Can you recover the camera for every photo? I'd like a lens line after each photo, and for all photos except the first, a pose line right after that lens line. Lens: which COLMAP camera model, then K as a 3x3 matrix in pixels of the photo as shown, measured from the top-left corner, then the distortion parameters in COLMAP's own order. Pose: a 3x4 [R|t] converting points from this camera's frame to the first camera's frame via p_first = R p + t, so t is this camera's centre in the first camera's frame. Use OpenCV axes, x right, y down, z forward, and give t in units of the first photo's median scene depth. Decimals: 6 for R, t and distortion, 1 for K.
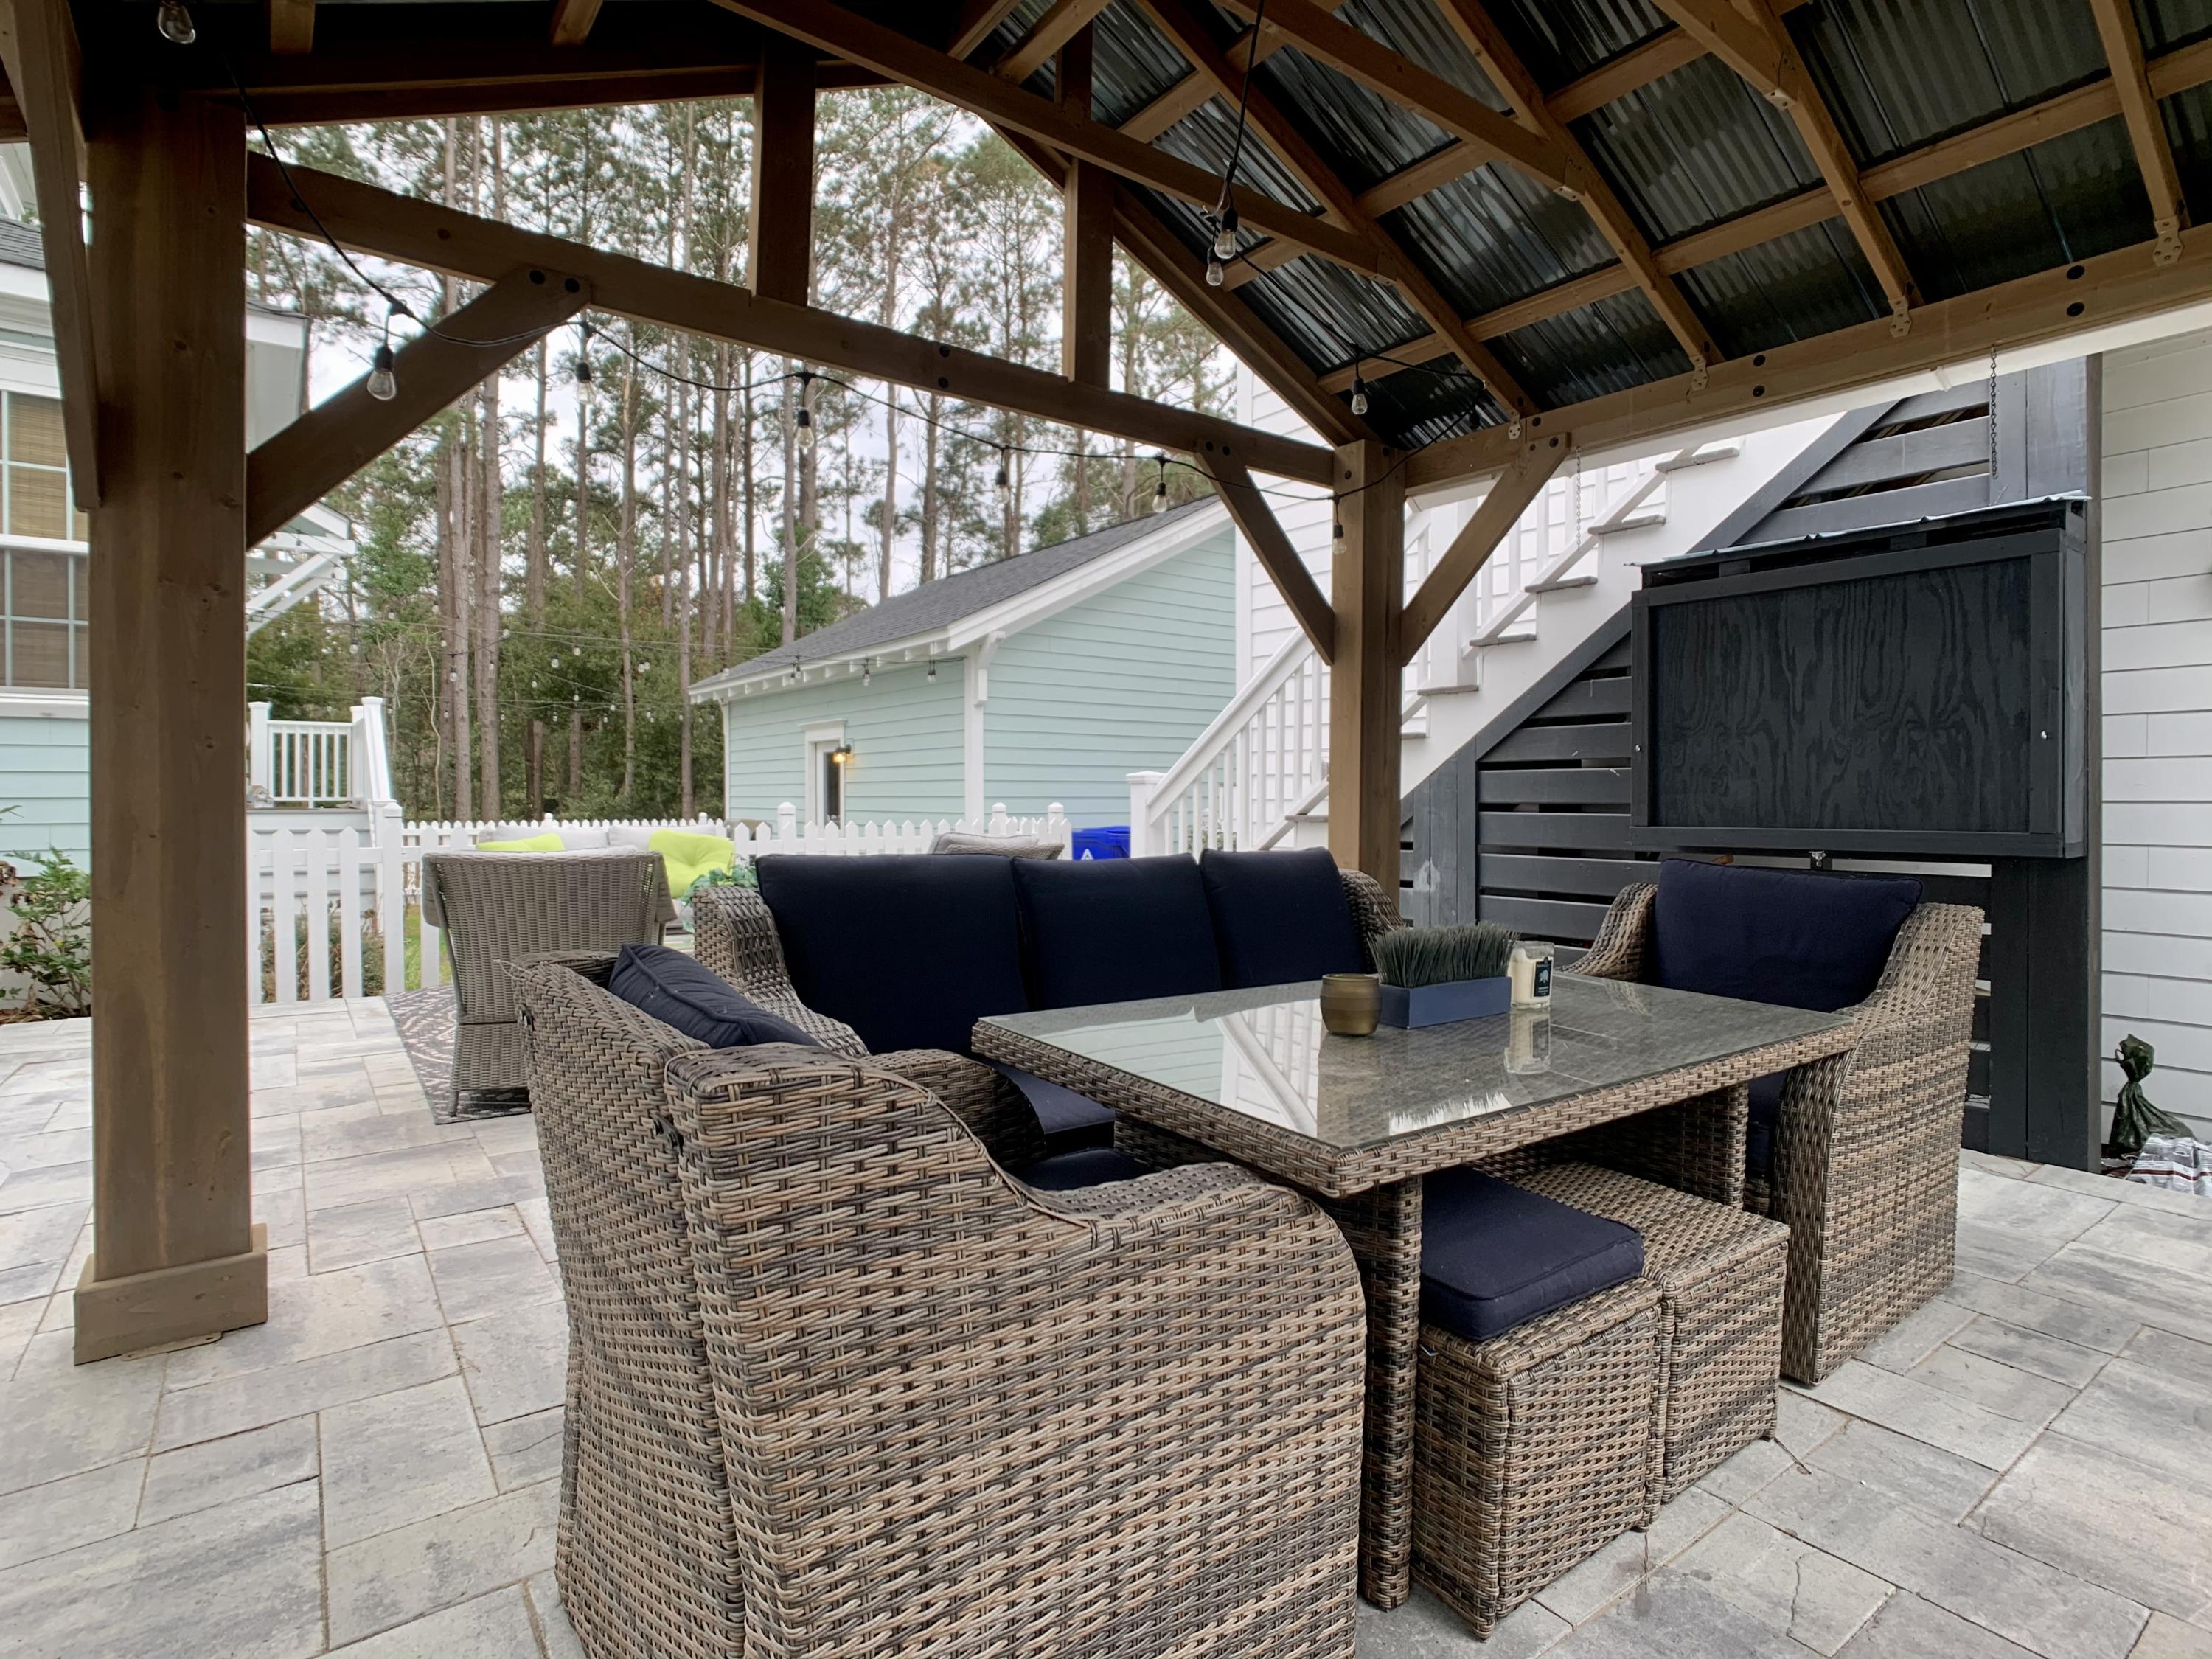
lens RADIAL K [[1142.2, 0, 1105.4], [0, 1142.2, 799.9], [0, 0, 1]] dist [-0.033235, 0.001747]
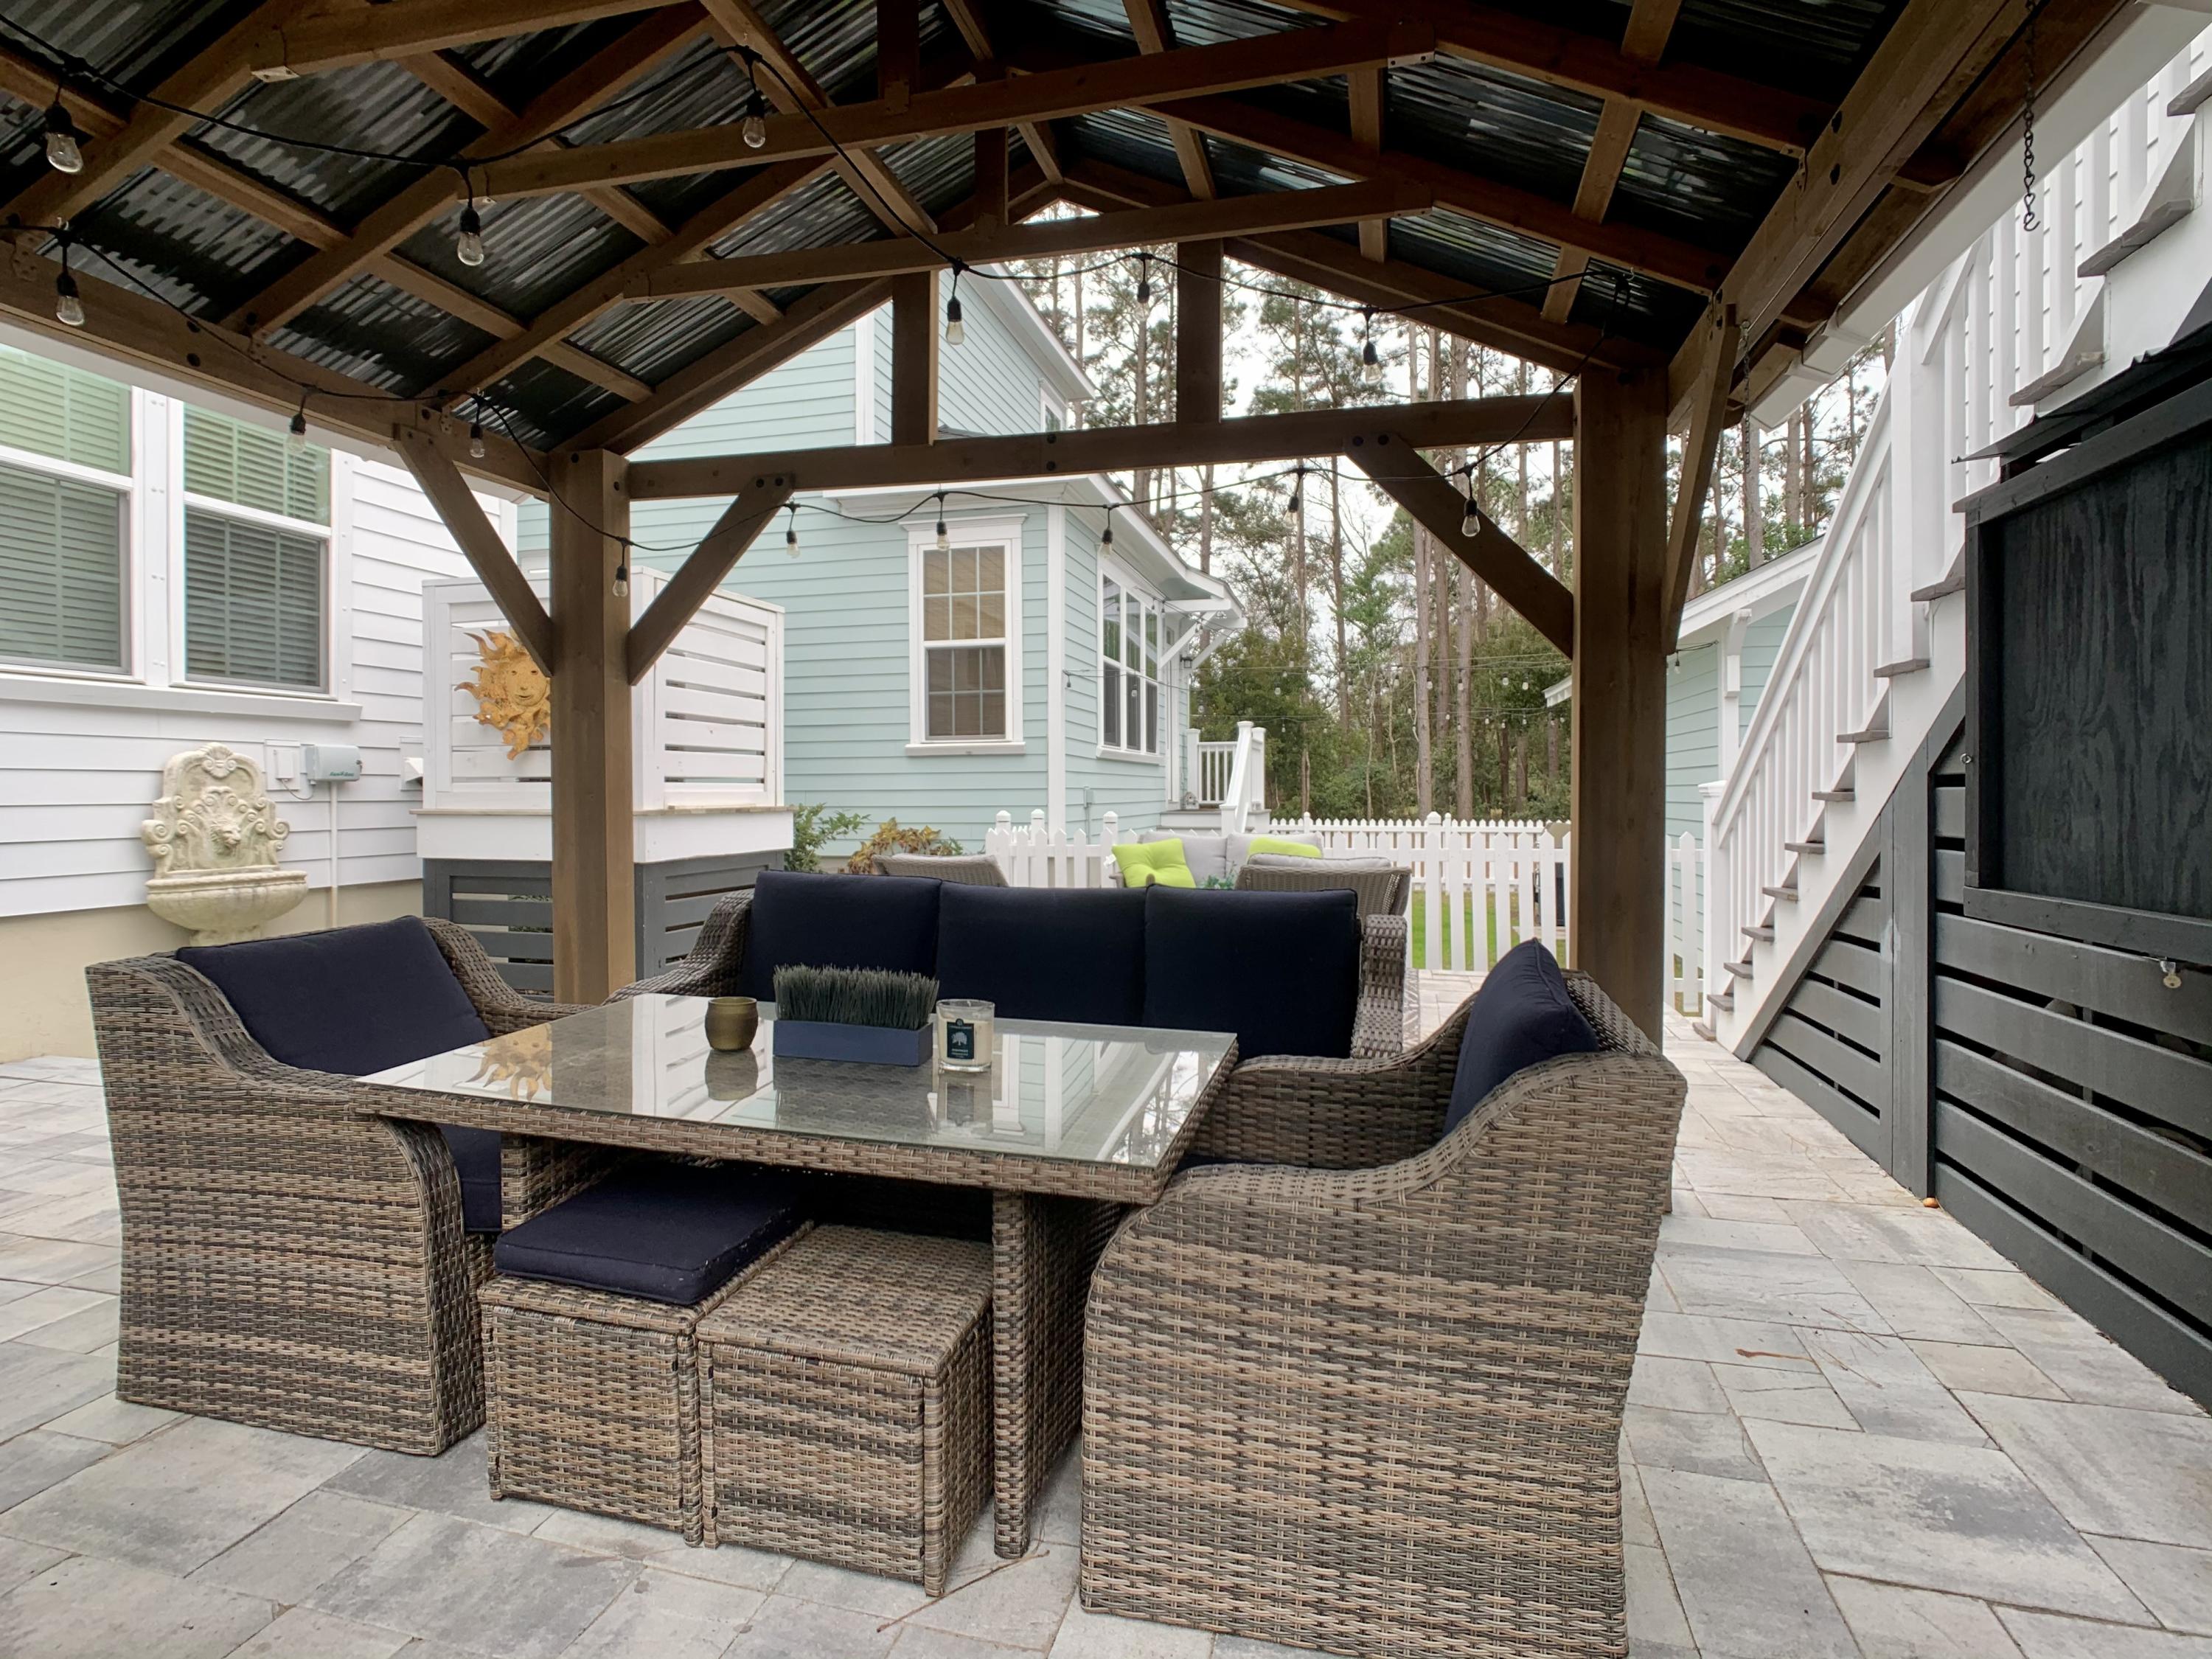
lens RADIAL K [[1142.2, 0, 1105.4], [0, 1142.2, 799.9], [0, 0, 1]] dist [-0.033235, 0.001747]
pose [[0.631602, 0.003137, -0.775286, 0.688812], [-0.000393, 0.999993, 0.003727, -0.026929], [0.775293, -0.002049, 0.631599, 0.280009]]
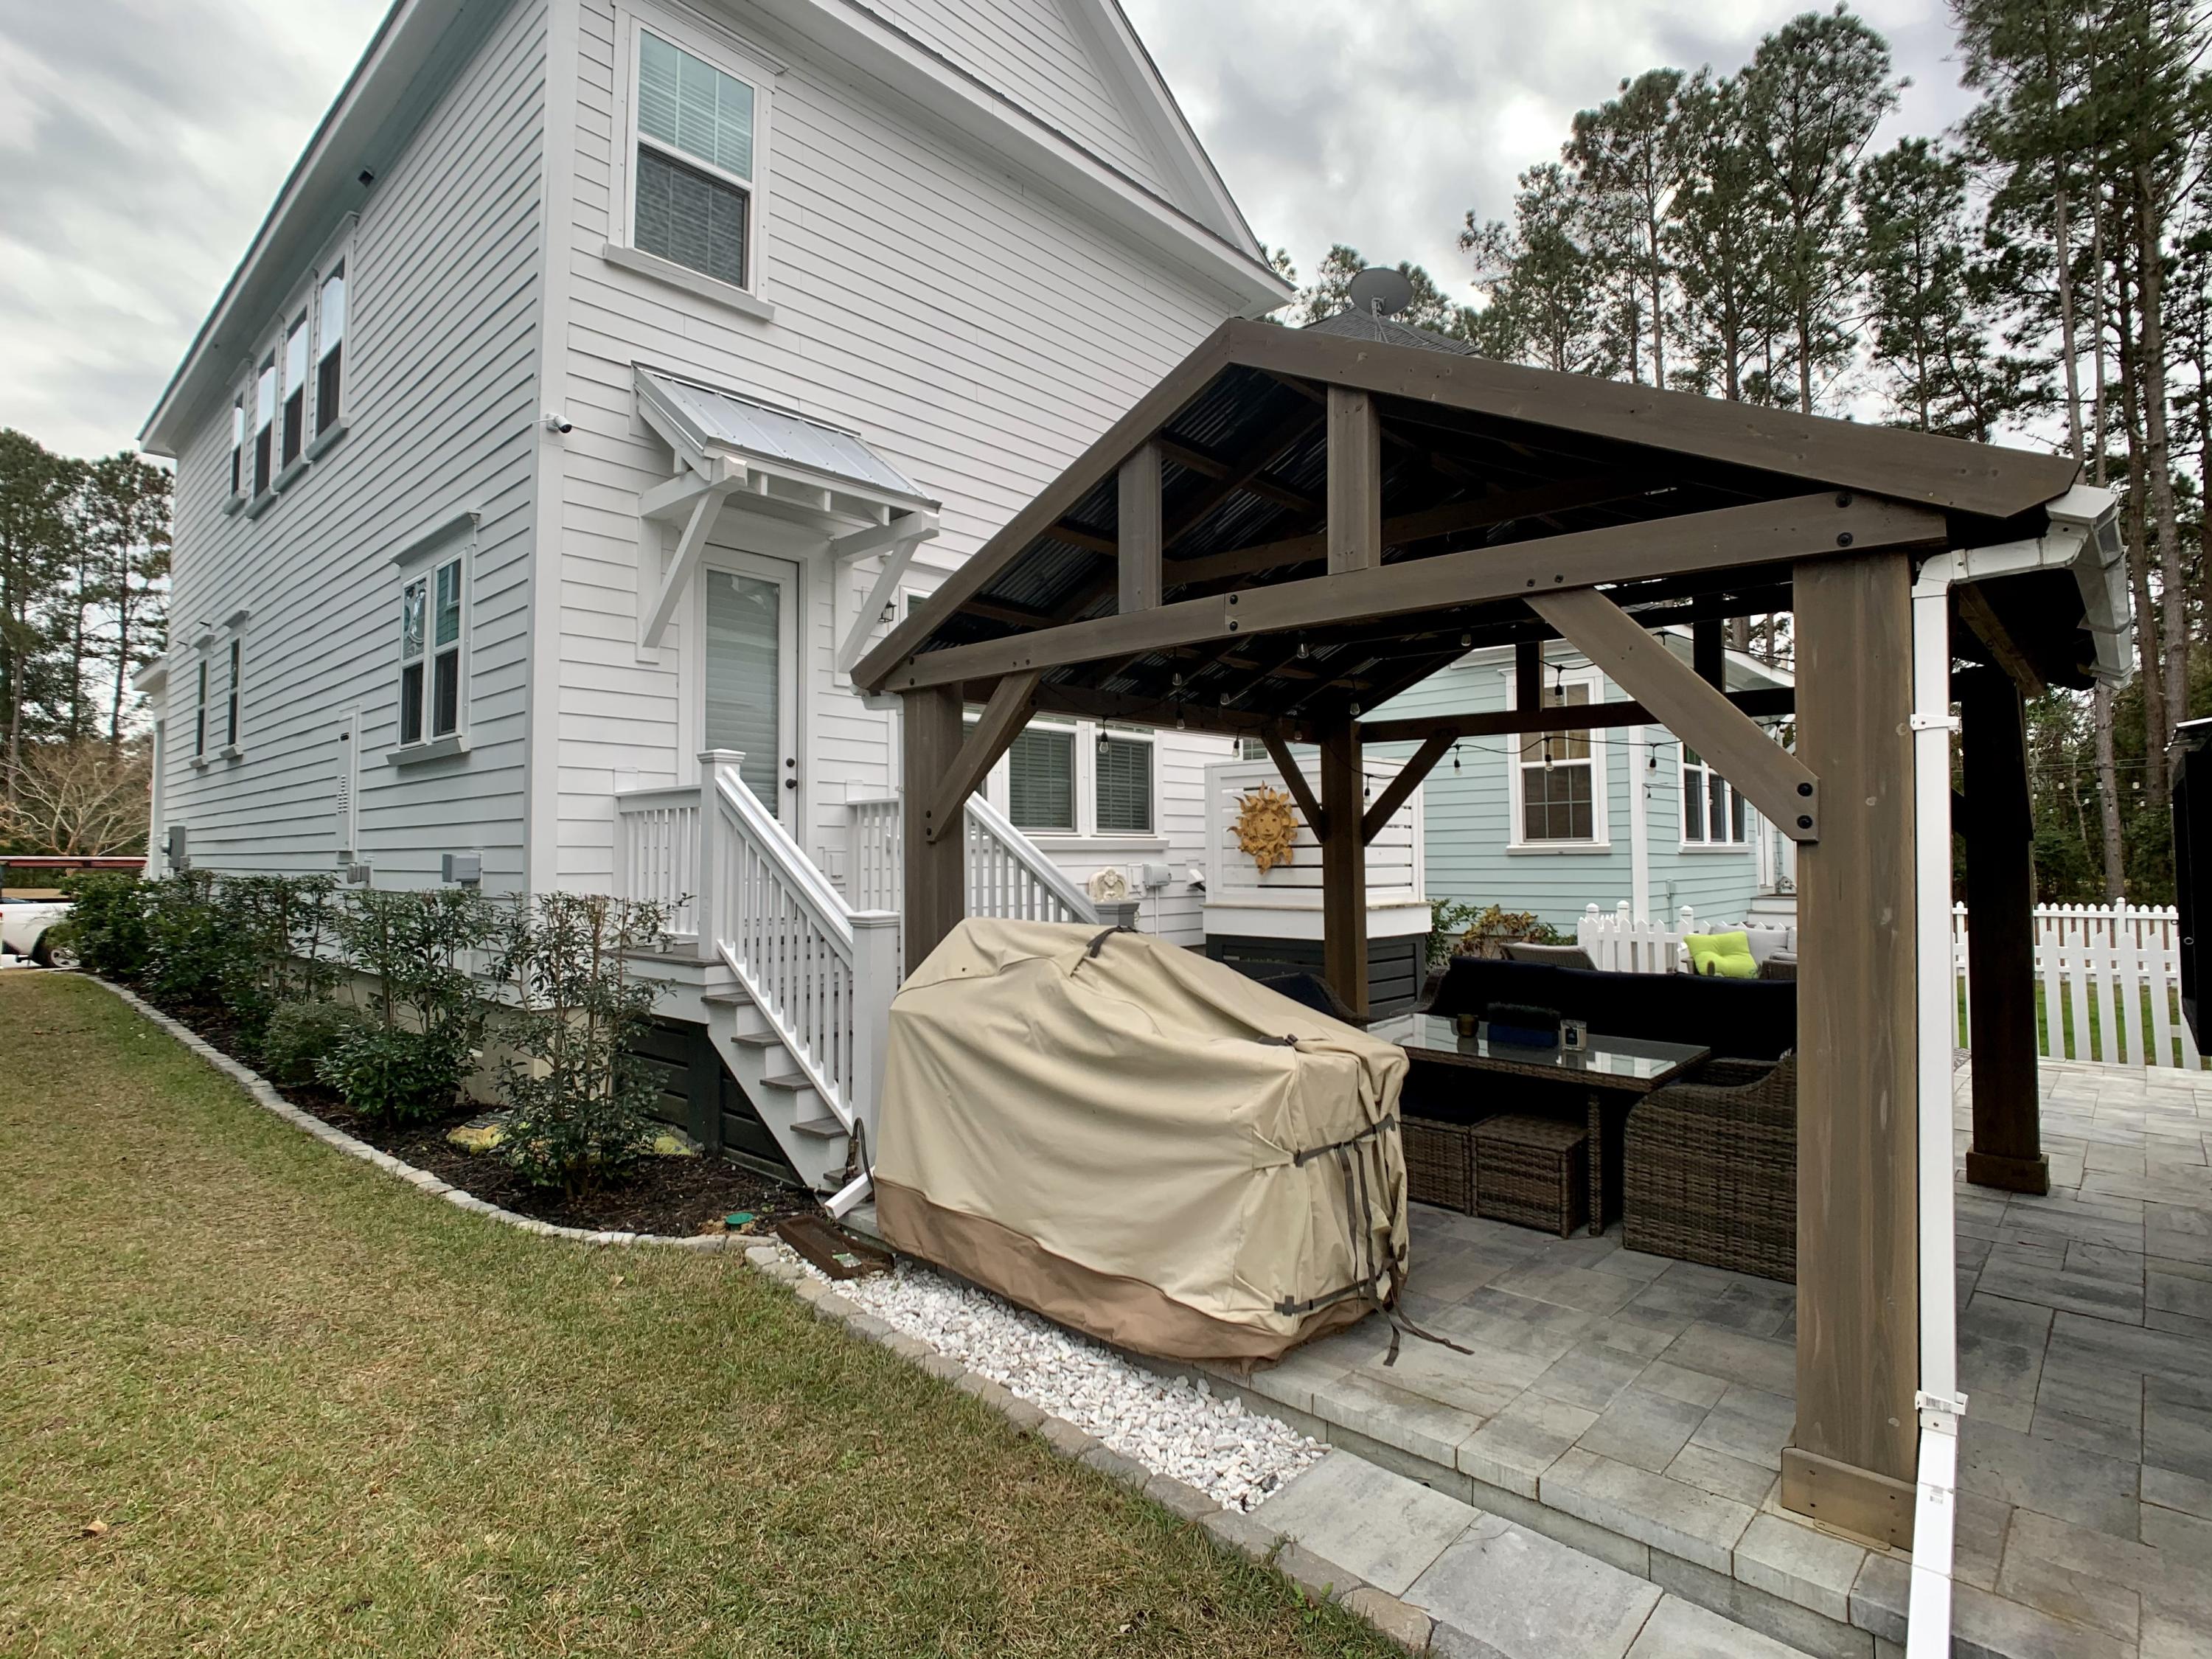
lens RADIAL K [[1142.2, 0, 1105.4], [0, 1142.2, 799.9], [0, 0, 1]] dist [-0.033235, 0.001747]
pose [[0.187796, -0.051118, -0.980877, 1.431114], [-0.000477, 0.998640, -0.052135, -0.114679], [0.982208, 0.010259, 0.187516, -0.214261]]
